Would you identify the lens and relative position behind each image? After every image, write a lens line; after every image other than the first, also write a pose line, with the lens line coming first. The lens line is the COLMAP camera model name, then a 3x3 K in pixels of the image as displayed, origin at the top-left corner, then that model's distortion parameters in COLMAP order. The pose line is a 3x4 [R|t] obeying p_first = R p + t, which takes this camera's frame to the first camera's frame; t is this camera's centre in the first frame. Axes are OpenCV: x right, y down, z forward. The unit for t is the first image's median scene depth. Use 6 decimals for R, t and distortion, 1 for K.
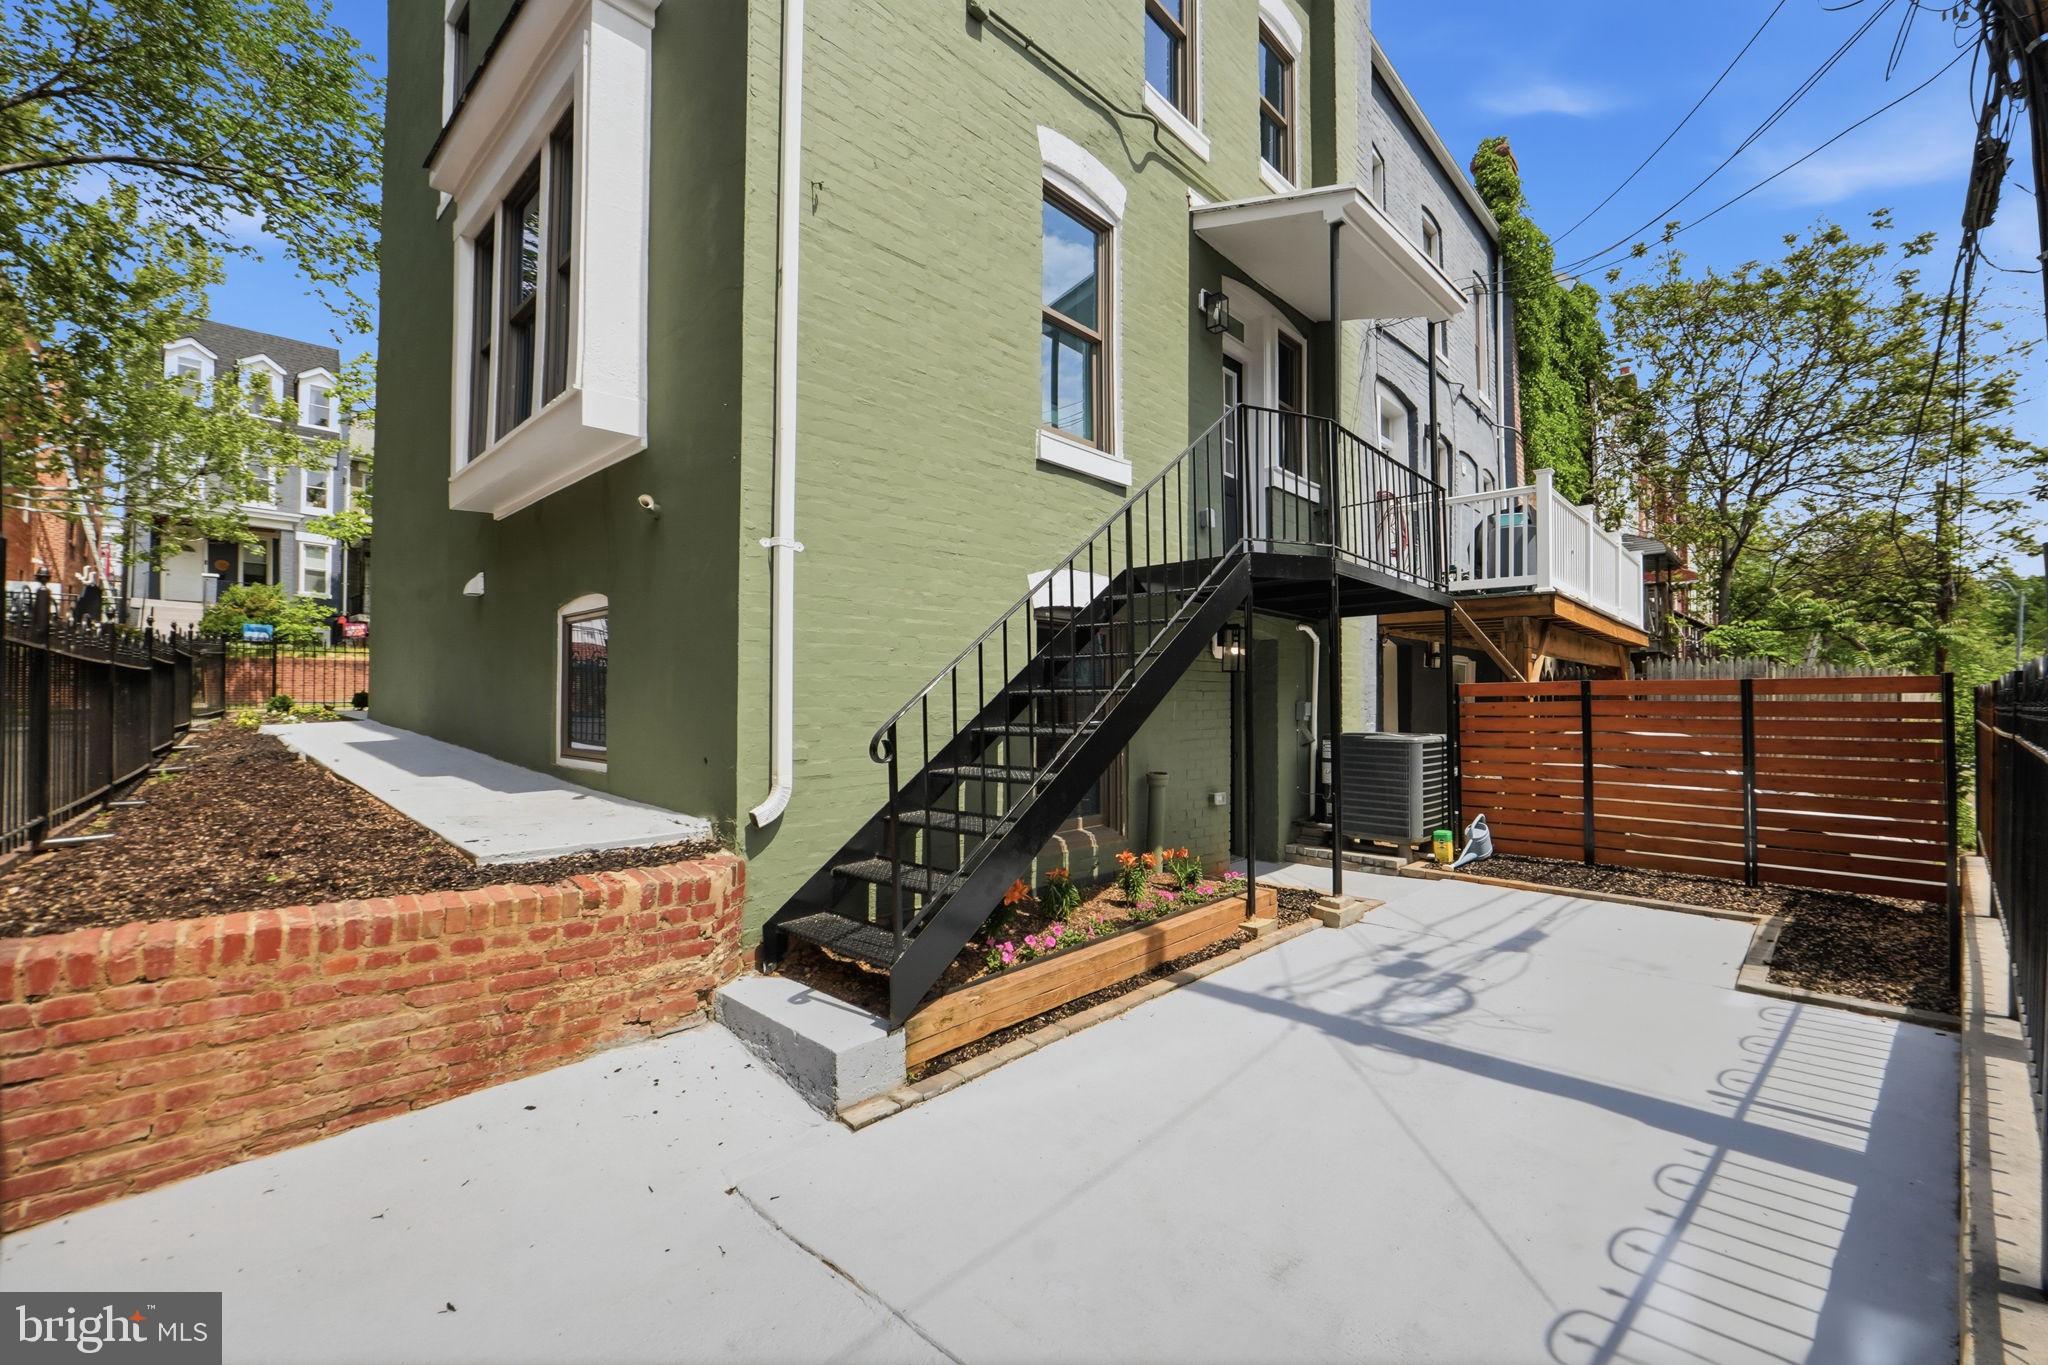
lens RADIAL K [[850.4, 0, 1038.2], [0, 850.4, 680.1], [0, 0, 1]] dist [-0.014151, 0.002071]
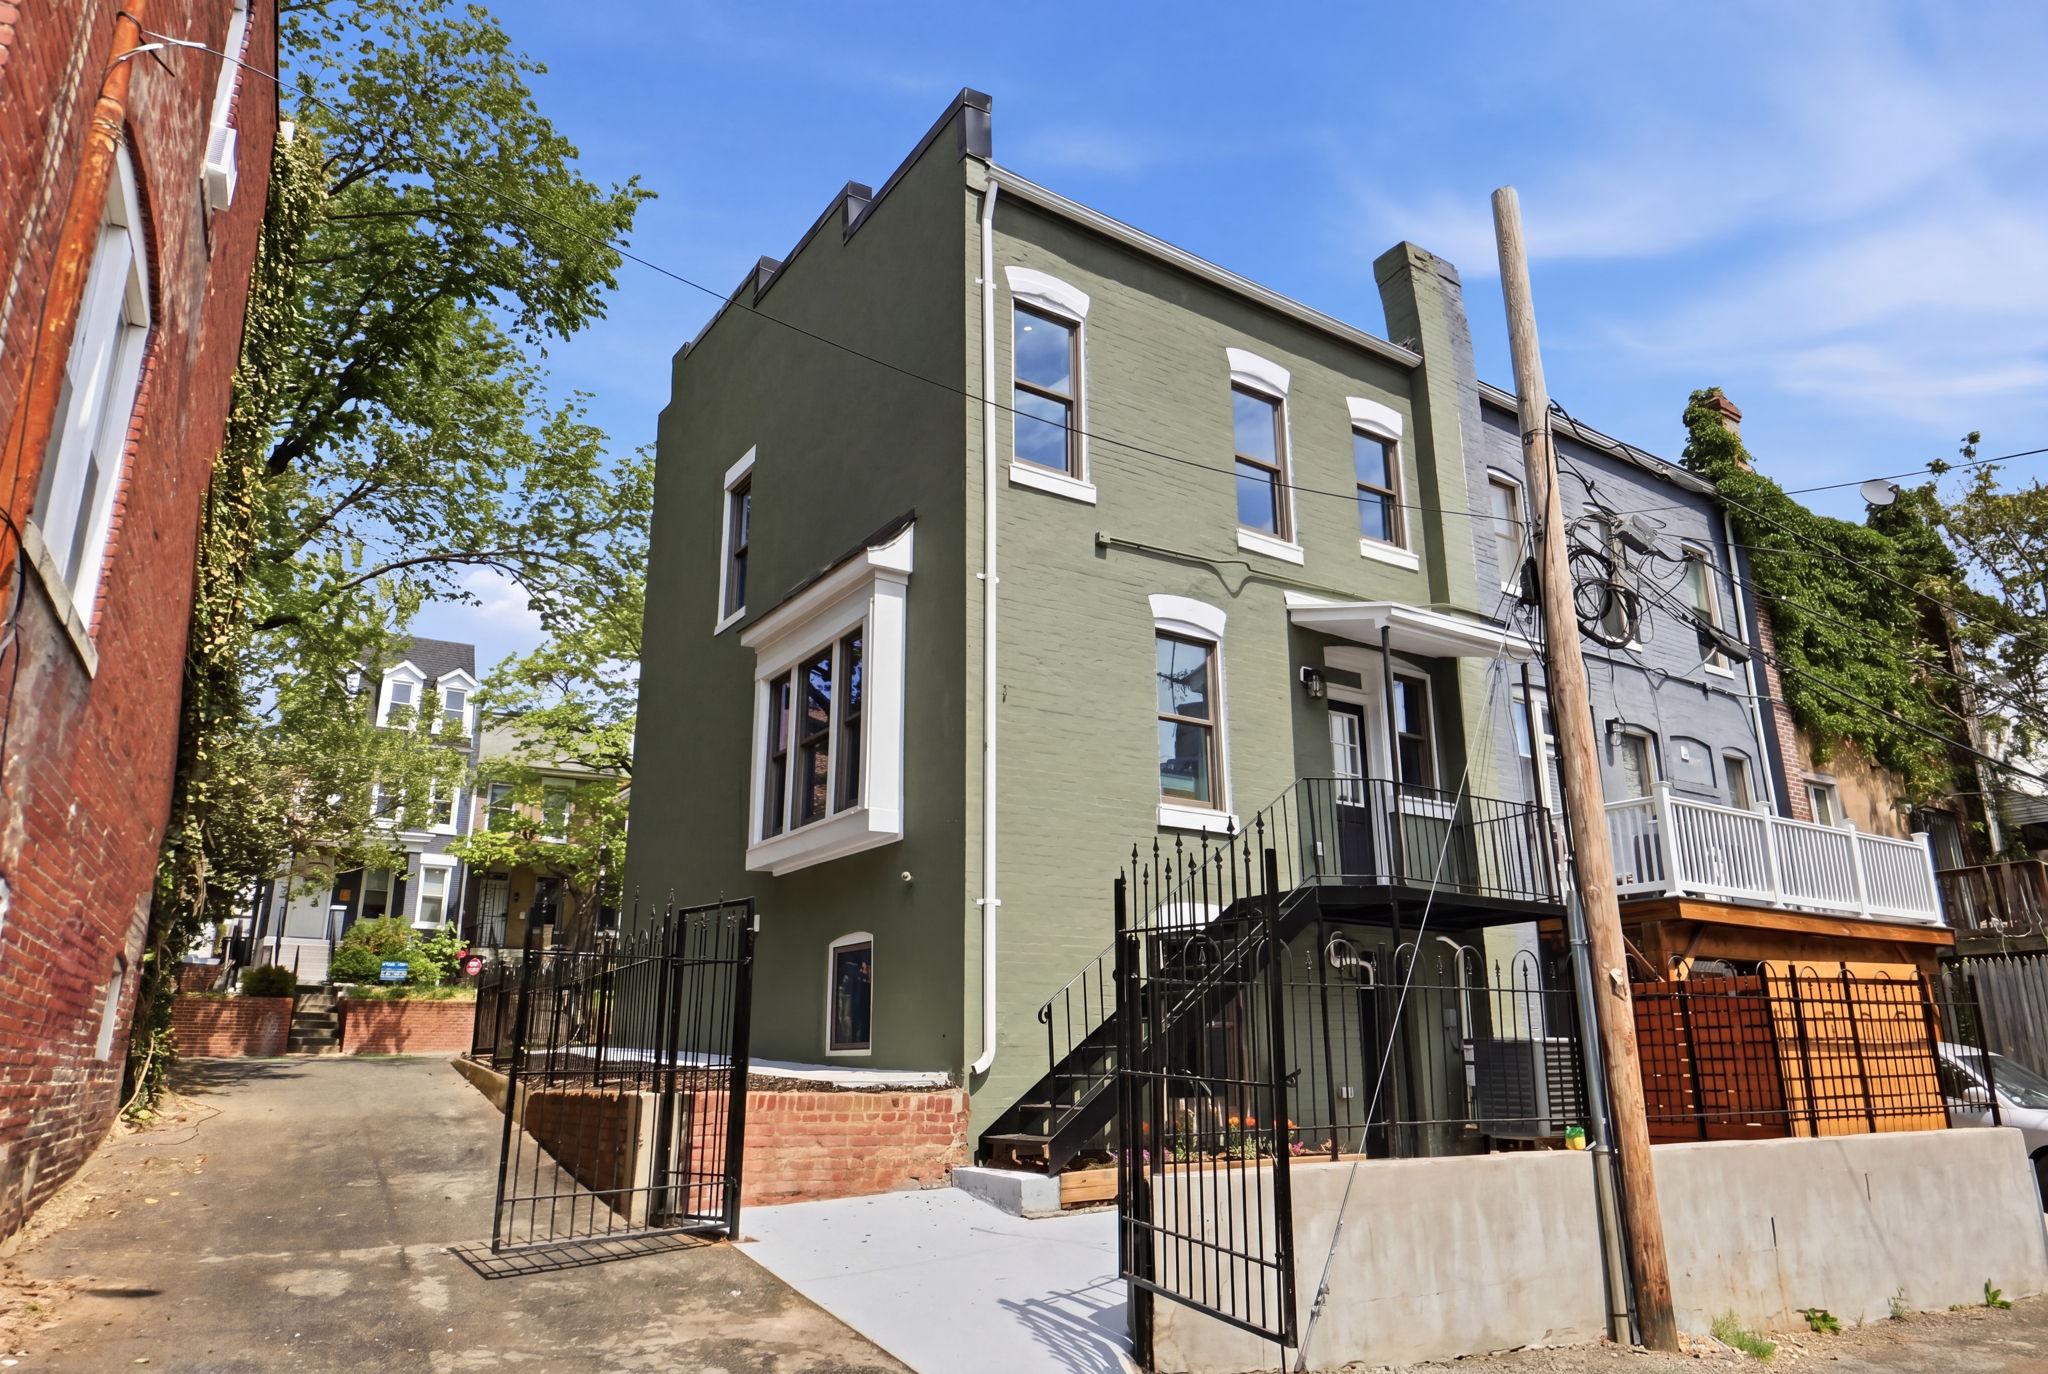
lens RADIAL K [[1289.9, 0, 1022.2], [0, 1289.9, 686.6], [0, 0, 1]] dist [-0.016547, 0.000907]
pose [[0.971614, -0.074008, -0.224697, 0.243023], [0.013916, 0.966042, -0.258009, 0.057997], [0.236162, 0.247558, 0.939650, -0.980200]]
